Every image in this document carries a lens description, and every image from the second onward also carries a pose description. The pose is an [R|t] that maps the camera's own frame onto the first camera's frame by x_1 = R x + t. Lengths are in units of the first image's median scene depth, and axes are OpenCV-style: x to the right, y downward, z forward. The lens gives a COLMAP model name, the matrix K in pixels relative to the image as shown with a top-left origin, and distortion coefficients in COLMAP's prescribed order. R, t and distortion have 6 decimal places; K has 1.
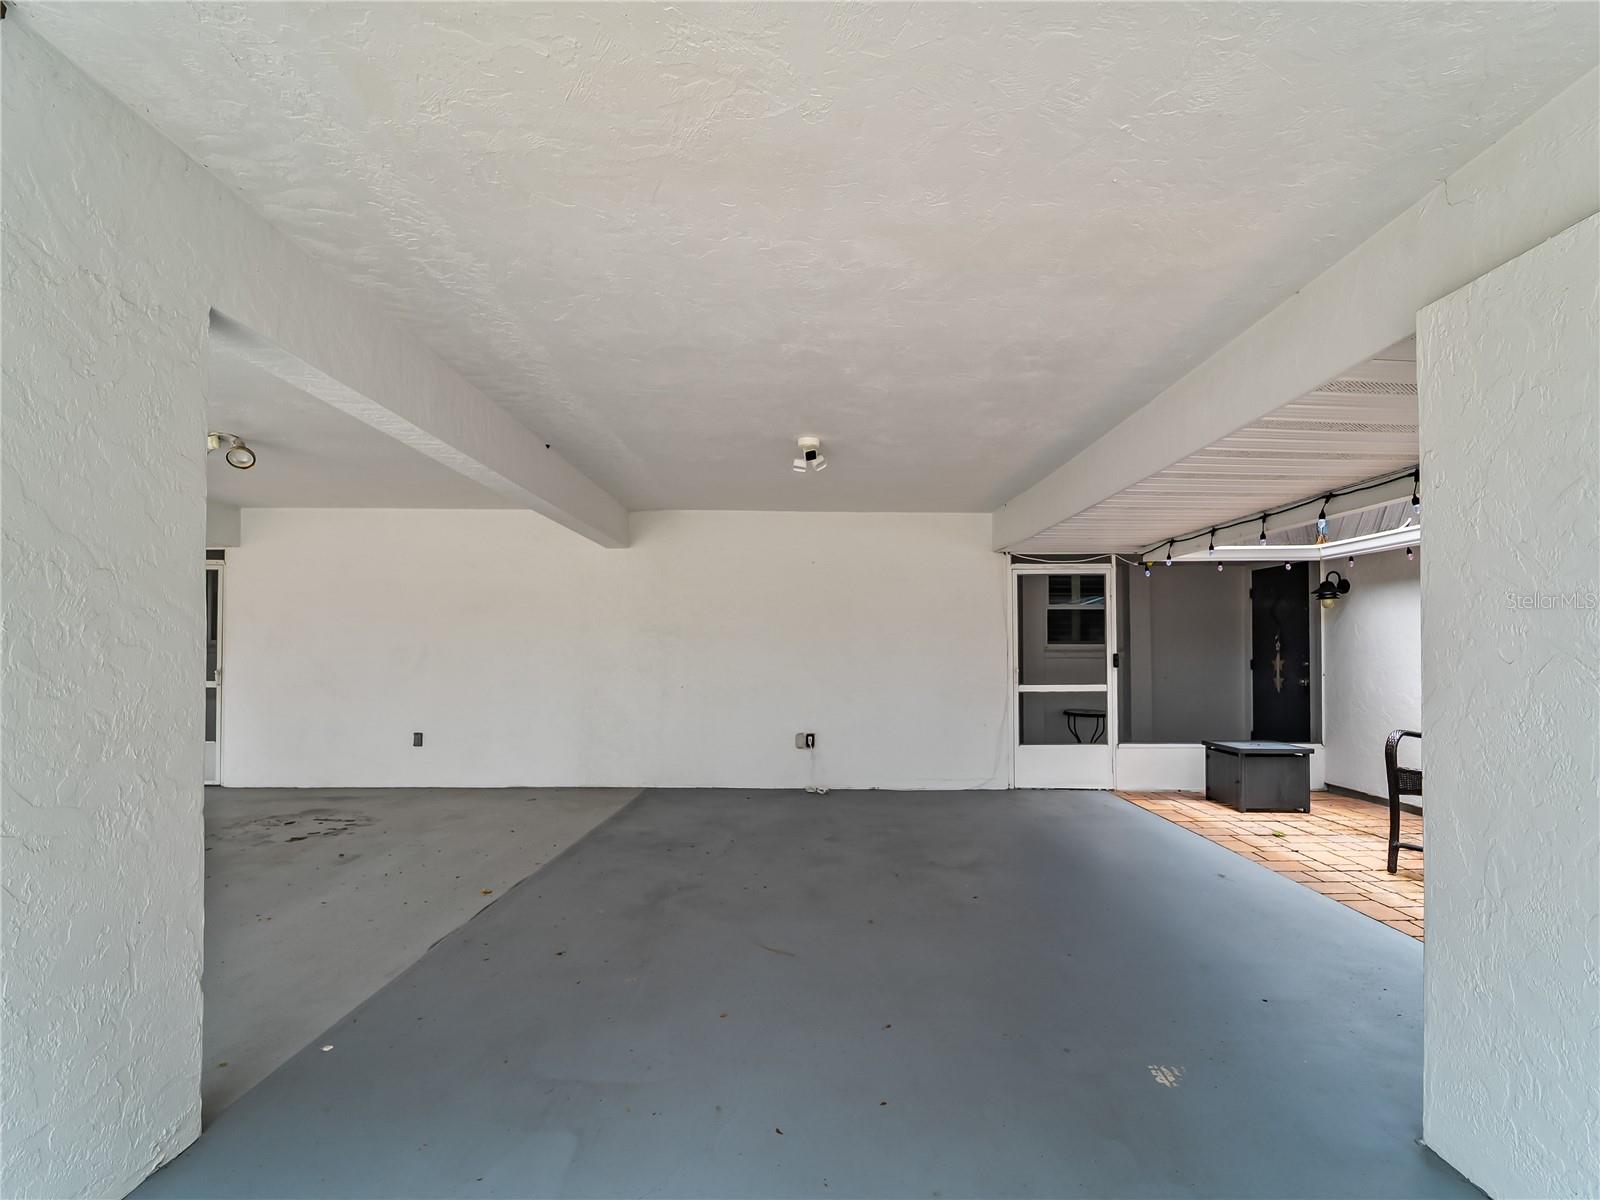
lens RADIAL K [[741.8, 0, 815.7], [0, 741.8, 646.0], [0, 0, 1]] dist [0.001639, -0.000232]
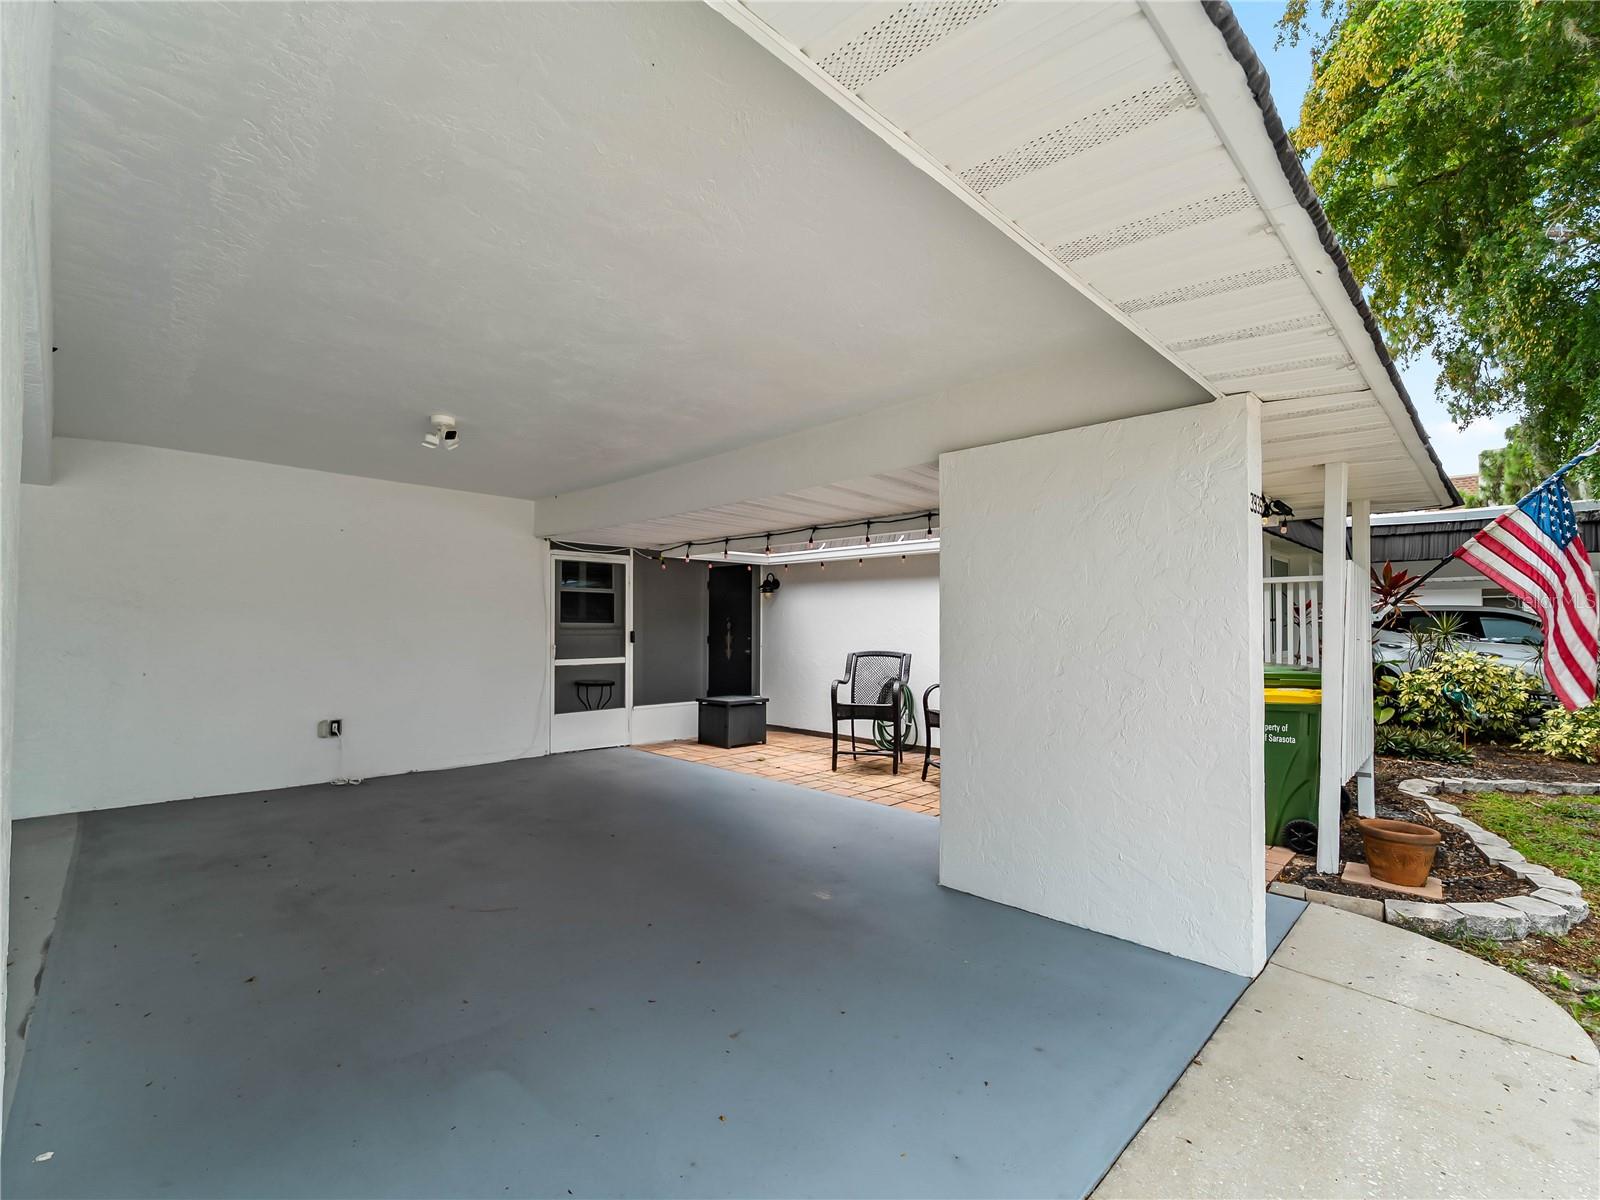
lens RADIAL K [[723.2, 0, 808.9], [0, 723.2, 608.7], [0, 0, 1]] dist [-0.002288, -0.001540]
pose [[0.702164, 0.022111, 0.711672, -0.230874], [-0.006793, 0.999680, -0.024357, 0.000604], [-0.711983, 0.012269, 0.702090, -0.024092]]
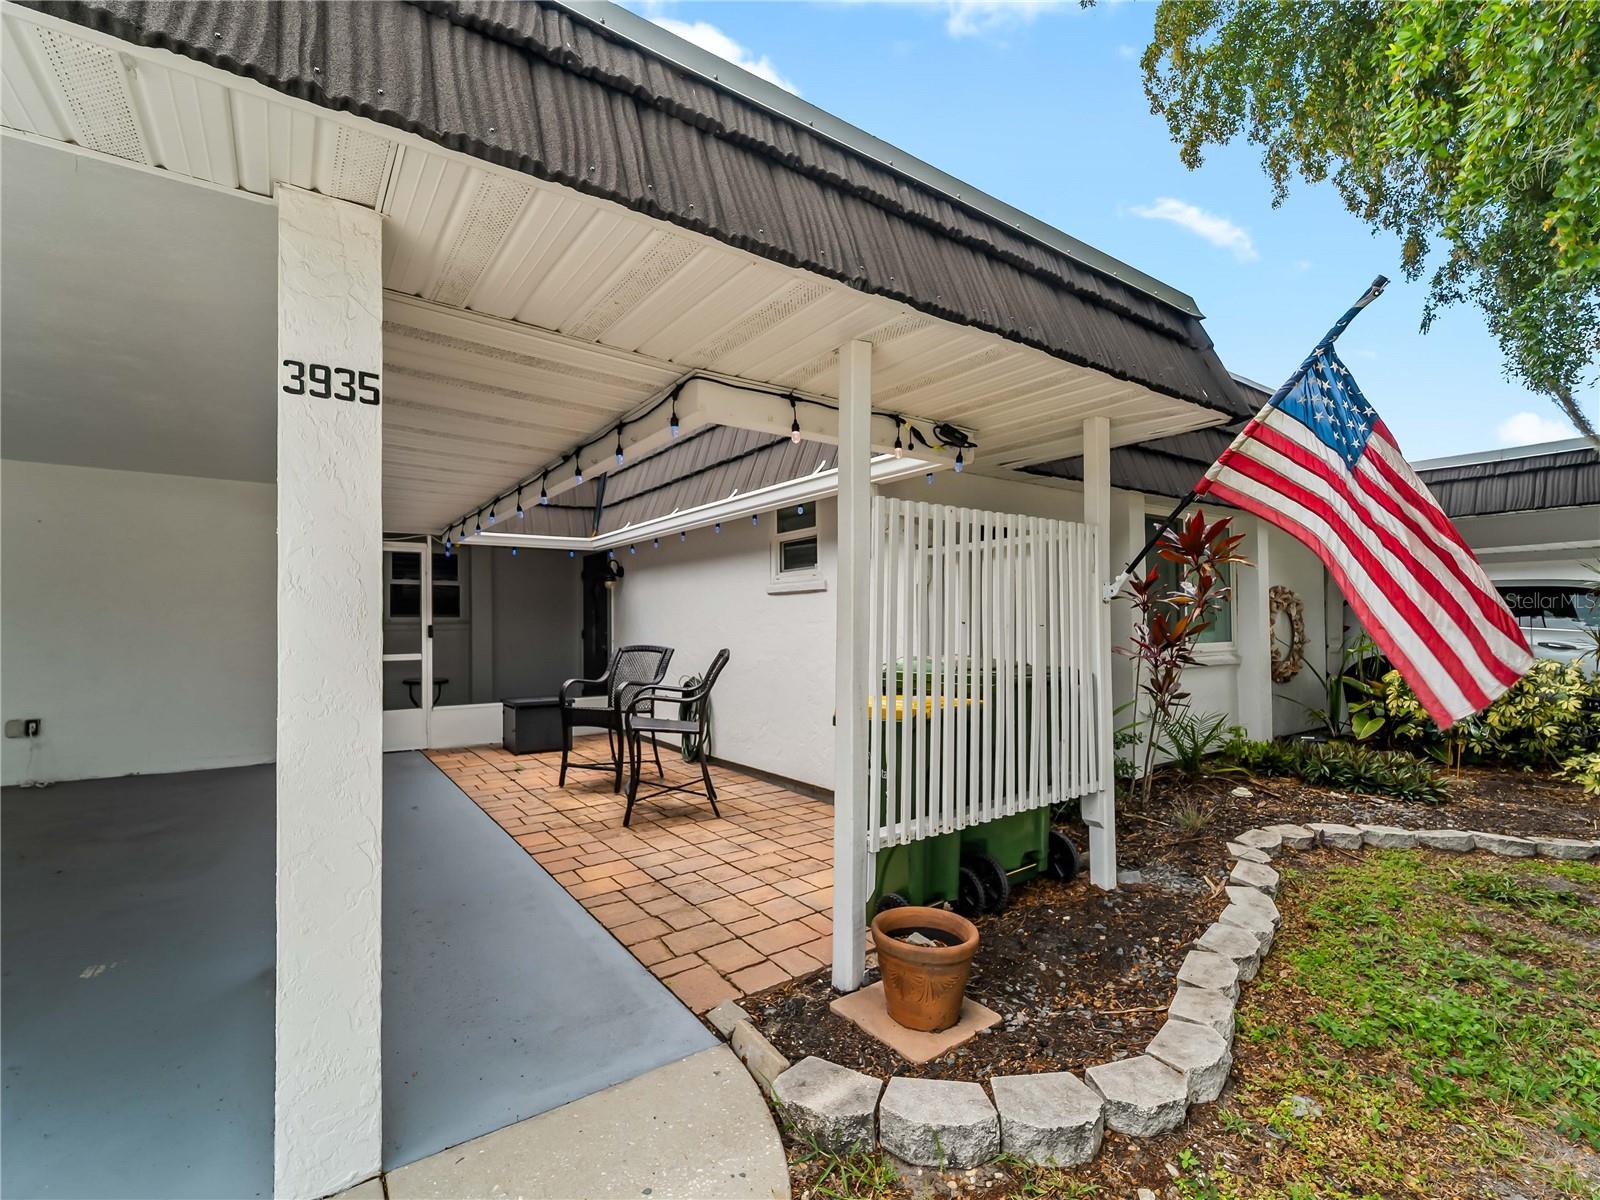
lens RADIAL K [[723.2, 0, 808.9], [0, 723.2, 608.7], [0, 0, 1]] dist [-0.002288, -0.001540]
pose [[0.817947, 0.006919, 0.575253, 0.249822], [0.004682, 0.999814, -0.018683, 0.008589], [-0.575275, 0.017975, 0.817762, -0.206776]]
